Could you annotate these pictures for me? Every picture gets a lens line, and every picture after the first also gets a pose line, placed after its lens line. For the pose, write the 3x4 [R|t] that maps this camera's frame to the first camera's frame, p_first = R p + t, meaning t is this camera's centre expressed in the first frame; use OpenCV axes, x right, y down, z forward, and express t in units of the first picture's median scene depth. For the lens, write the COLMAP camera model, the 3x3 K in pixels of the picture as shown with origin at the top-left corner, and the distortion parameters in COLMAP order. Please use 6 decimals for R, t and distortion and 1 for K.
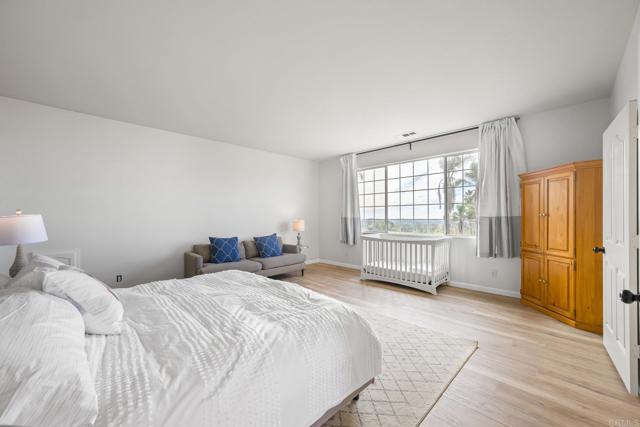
lens RADIAL K [[249.9, 0, 322.2], [0, 249.9, 215.4], [0, 0, 1]] dist [-0.000609, 0.000056]
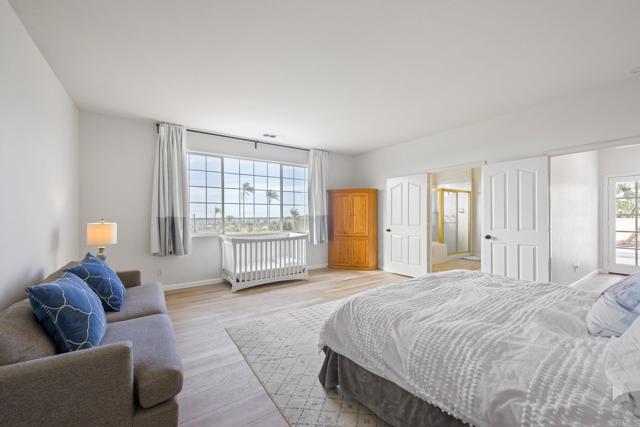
lens RADIAL K [[249.9, 0, 319.8], [0, 249.9, 214.8], [0, 0, 1]] dist [-0.000609, 0.000056]
pose [[0.188443, 0.005029, 0.982071, -0.597910], [-0.002835, 0.999986, -0.004577, 0.006192], [-0.982080, -0.001922, 0.188455, 0.573808]]
